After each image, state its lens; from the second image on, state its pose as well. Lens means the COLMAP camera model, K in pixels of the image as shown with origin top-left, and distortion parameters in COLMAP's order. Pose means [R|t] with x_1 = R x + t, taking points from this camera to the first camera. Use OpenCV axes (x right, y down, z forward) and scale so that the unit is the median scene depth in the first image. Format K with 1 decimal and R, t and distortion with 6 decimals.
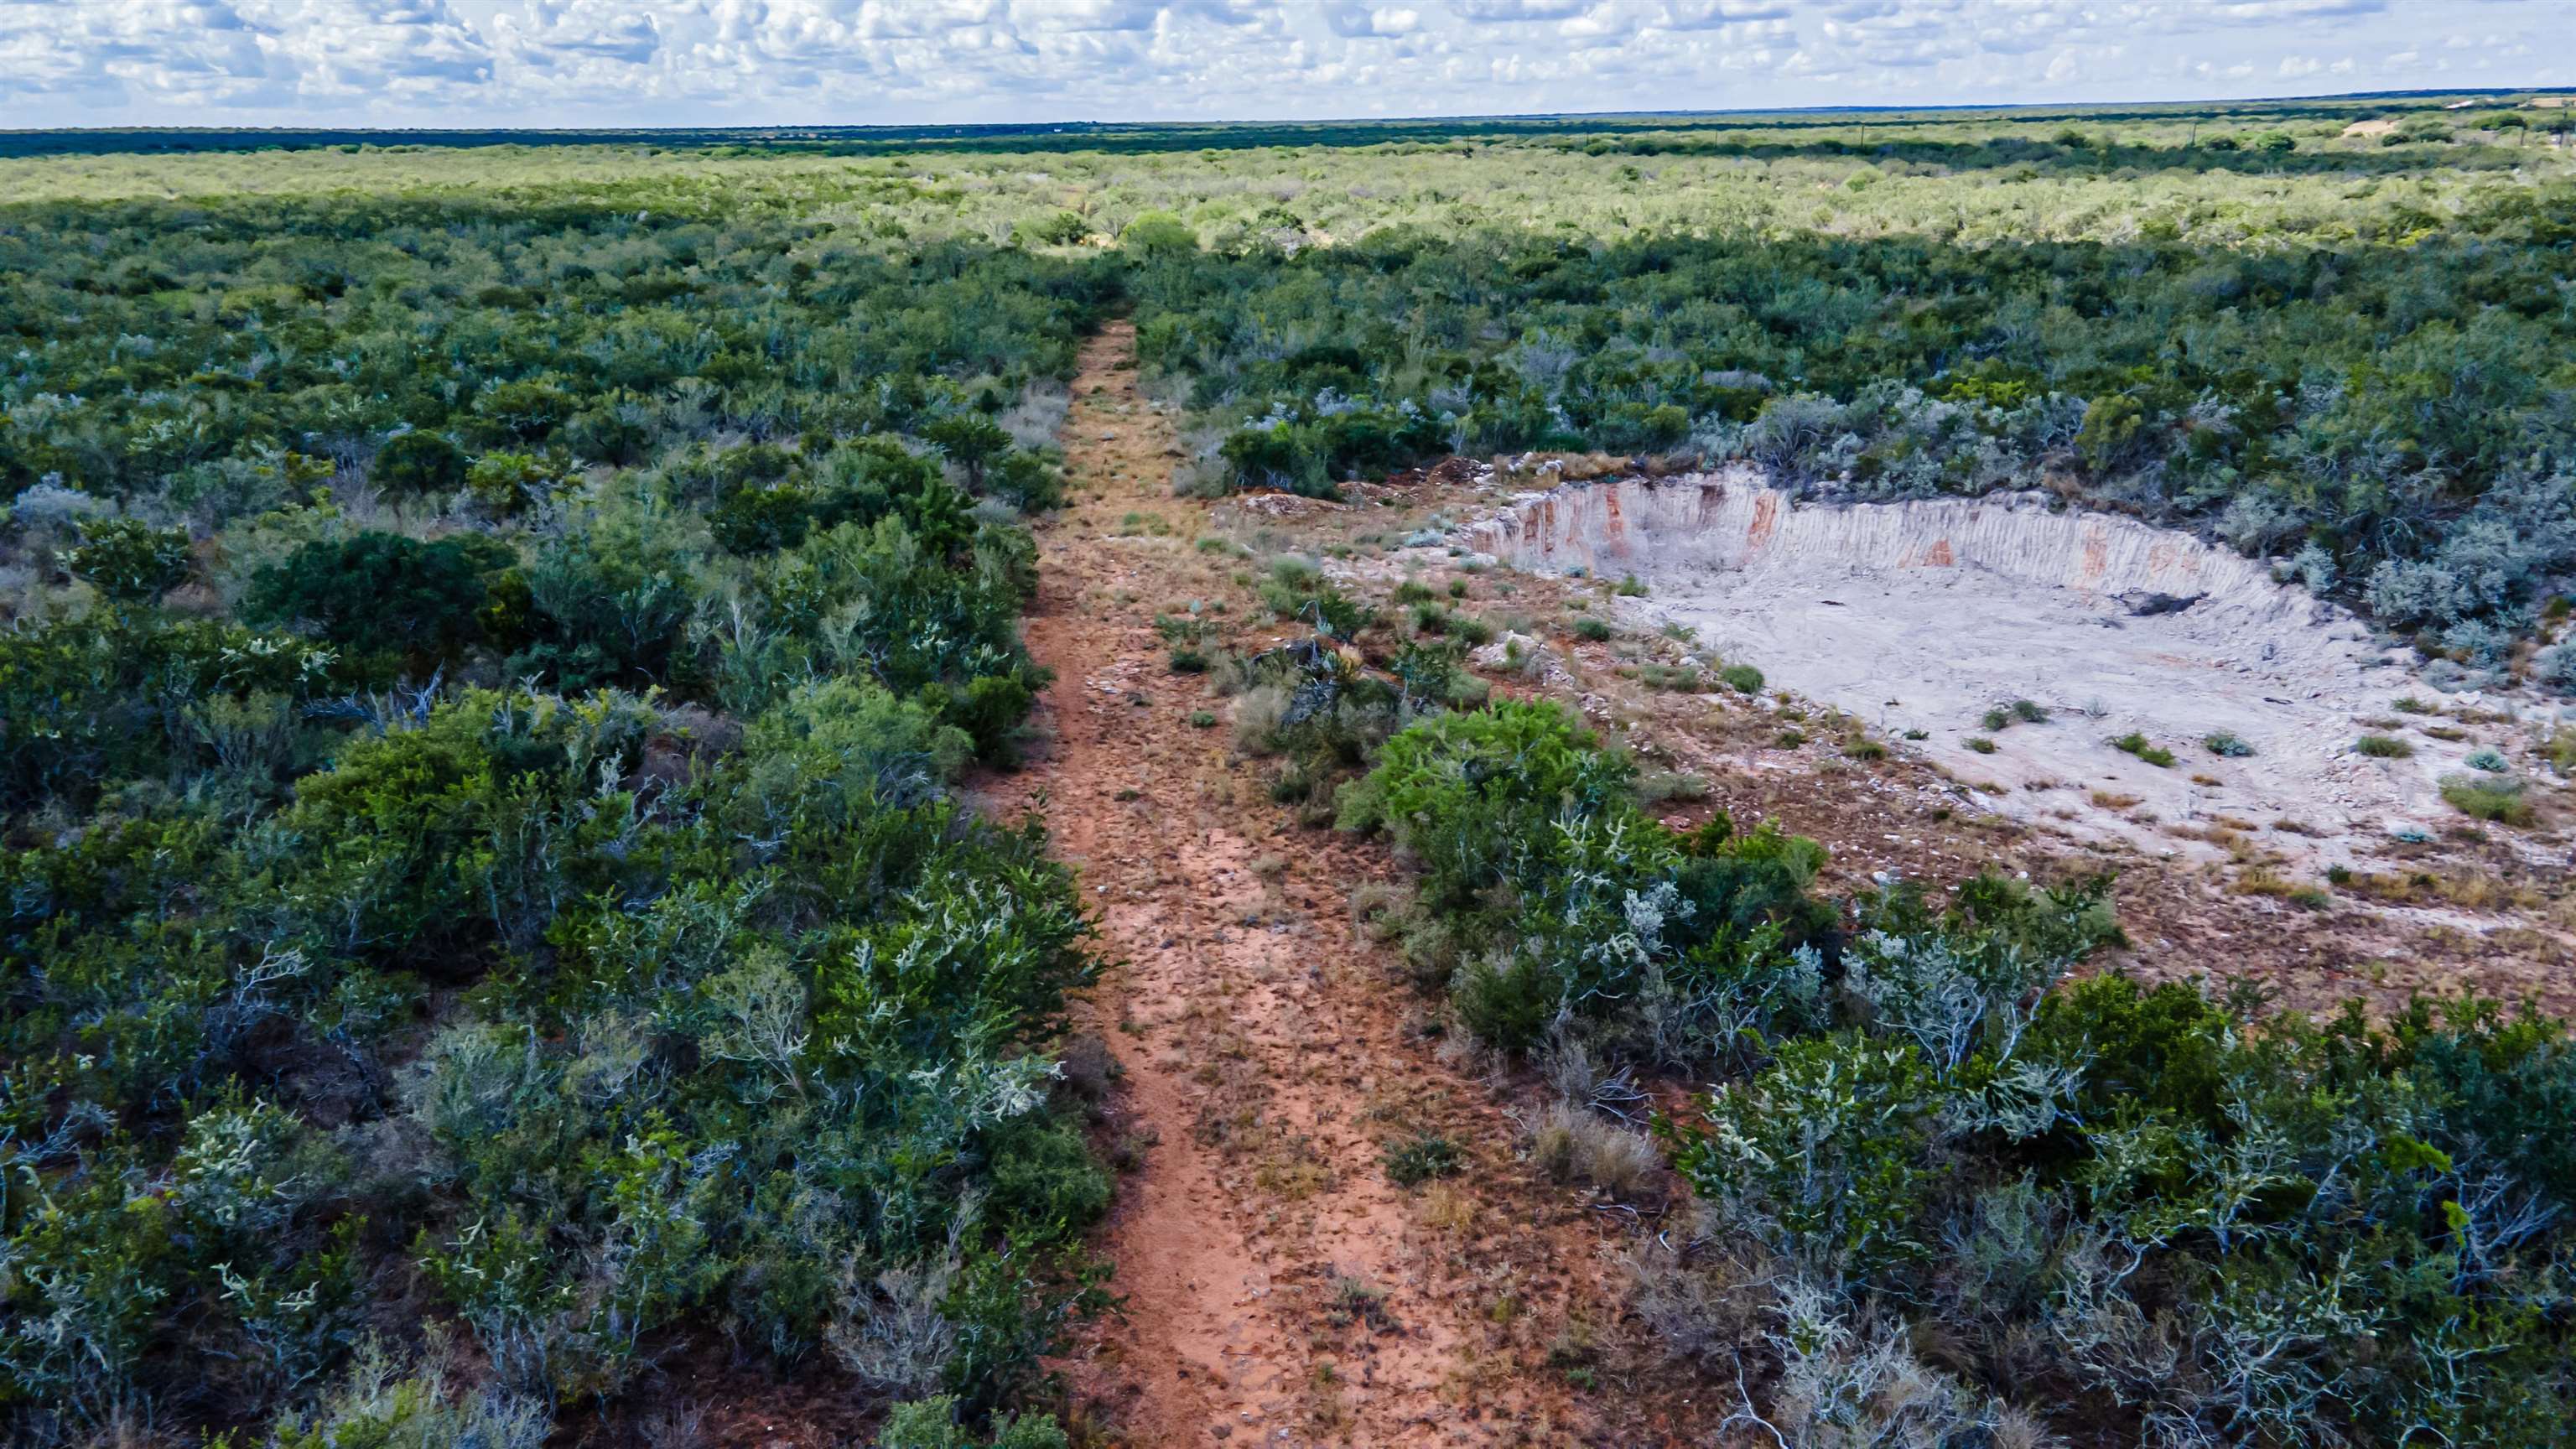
lens RADIAL K [[1866.5, 0, 1286.2], [0, 1866.5, 724.0], [0, 0, 1]] dist [0.034992, 0.016429]
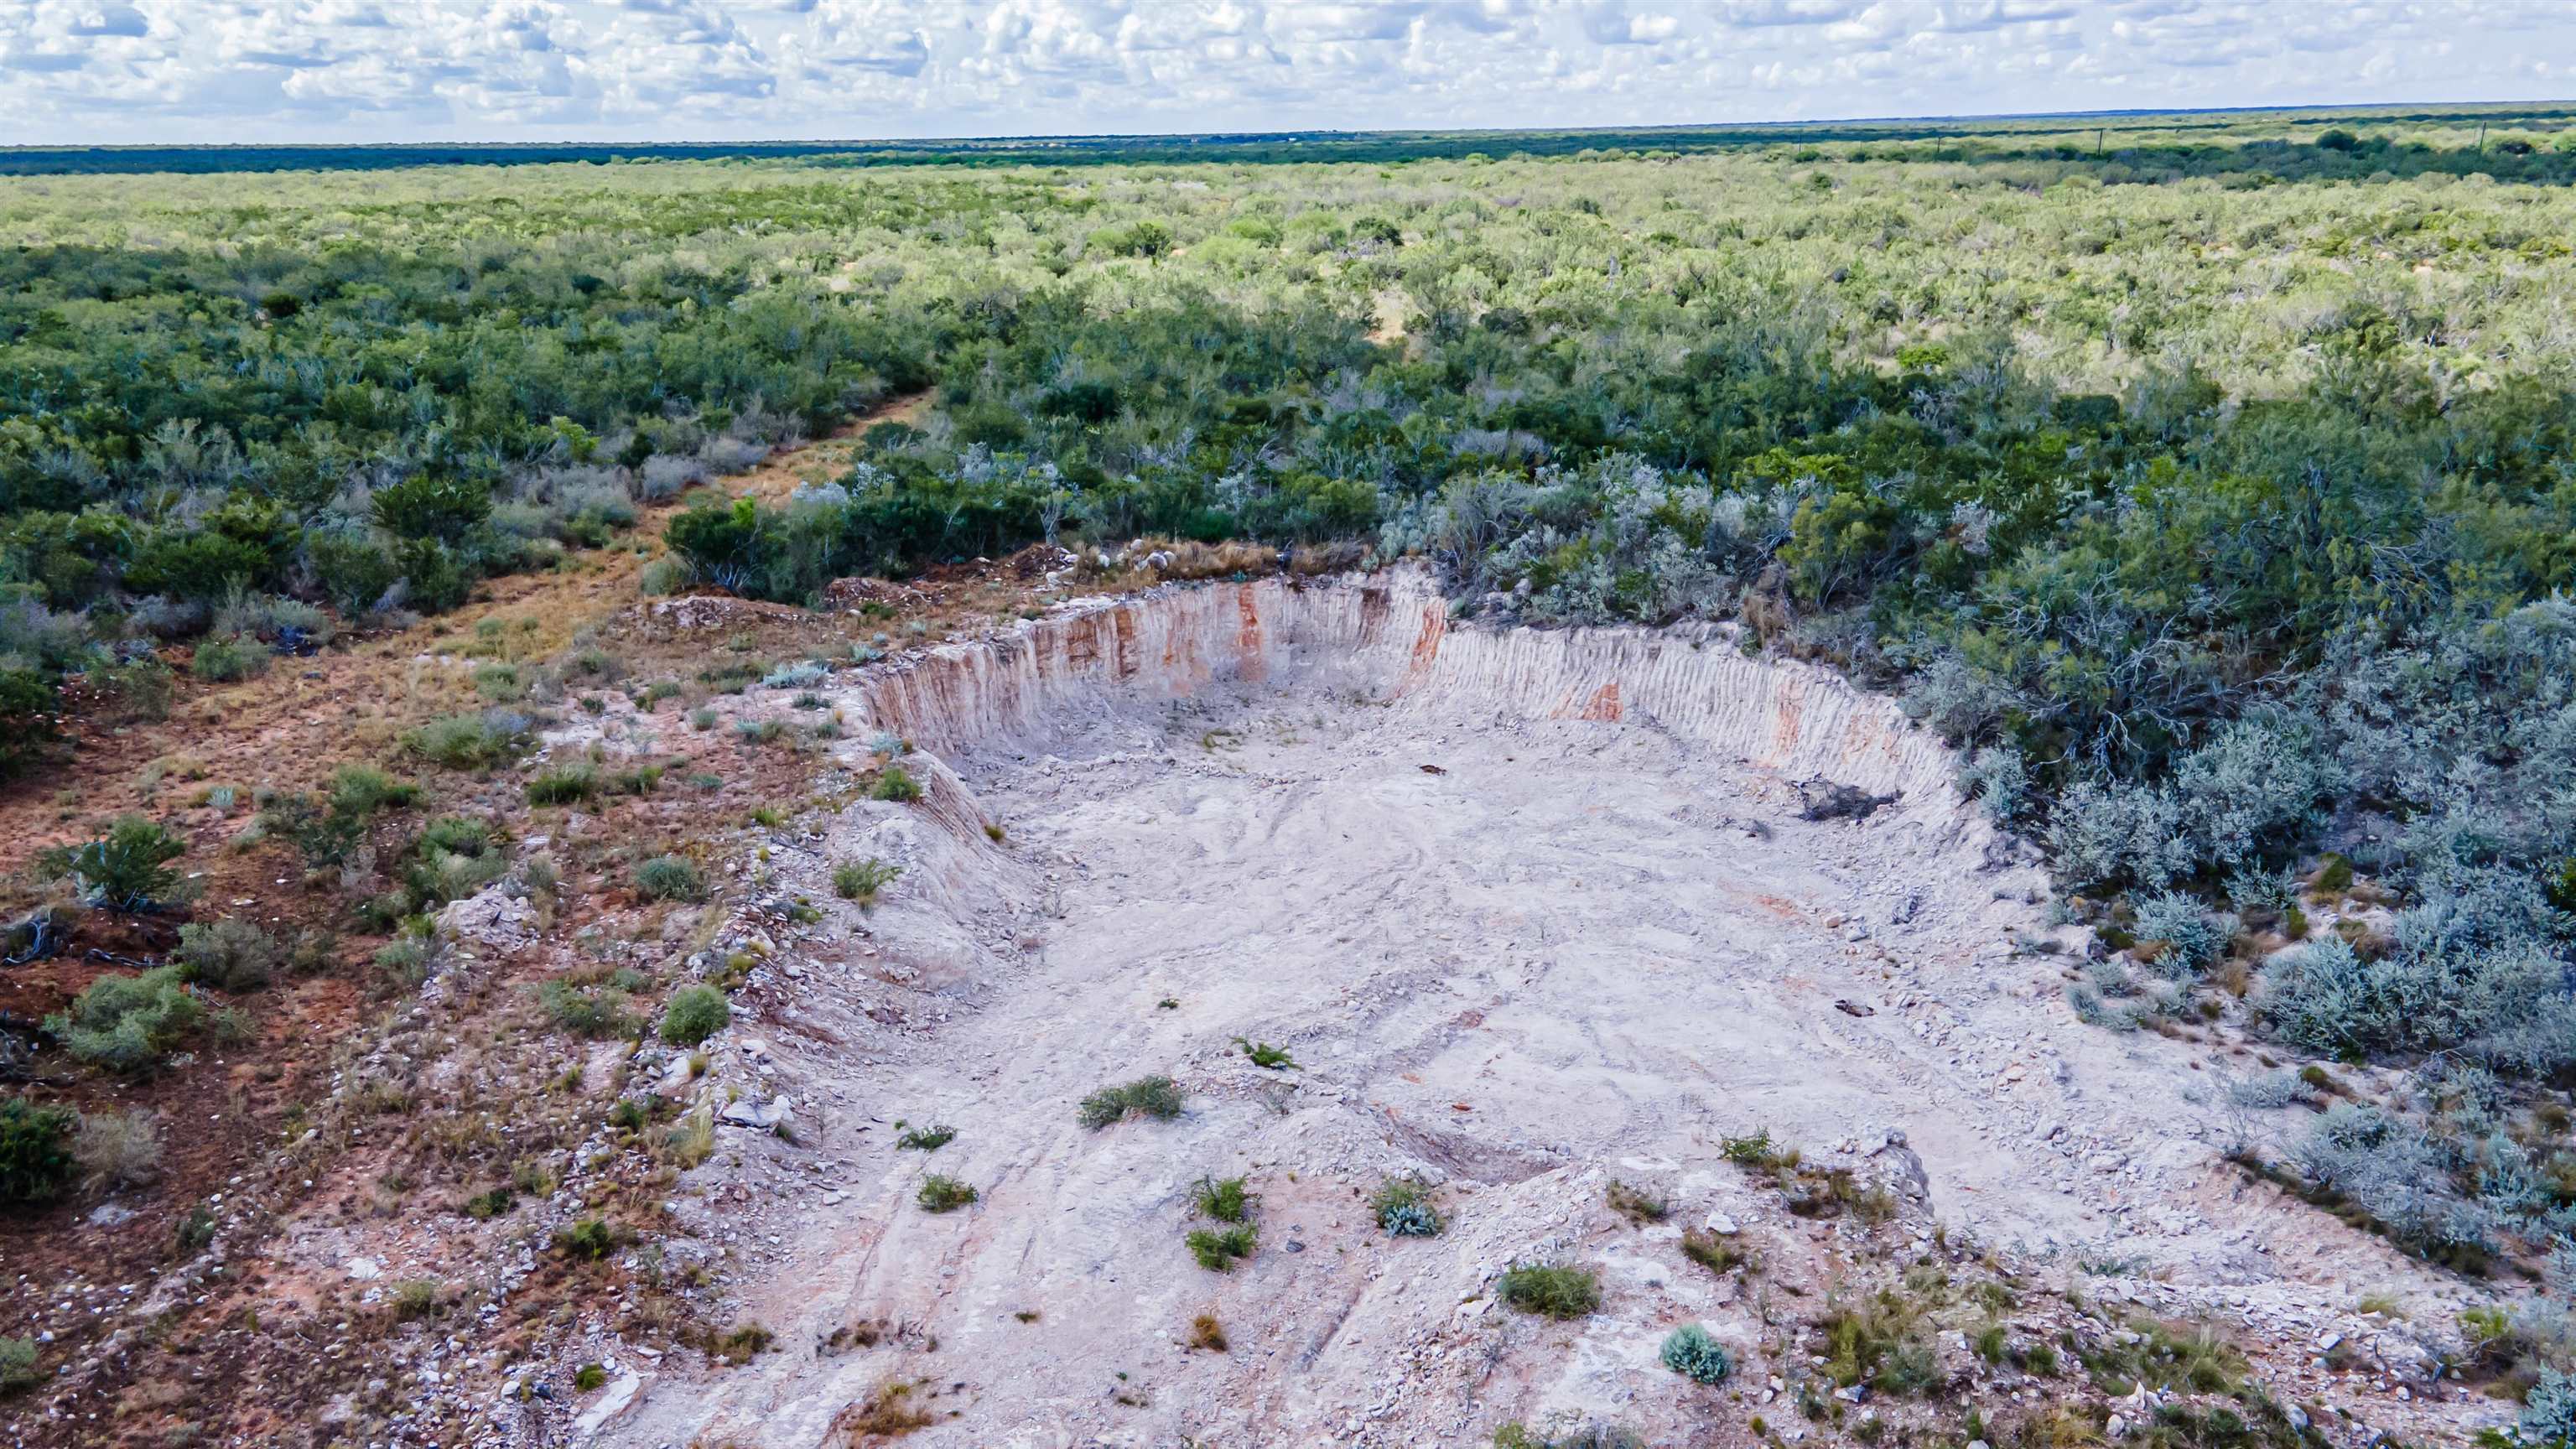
lens RADIAL K [[1866.5, 0, 1289.7], [0, 1866.5, 723.8], [0, 0, 1]] dist [0.034992, 0.016429]
pose [[0.992011, 0.035371, -0.121093, 0.309890], [-0.035908, 0.999353, -0.002256, -0.075340], [0.120935, 0.006586, 0.992639, 0.263222]]
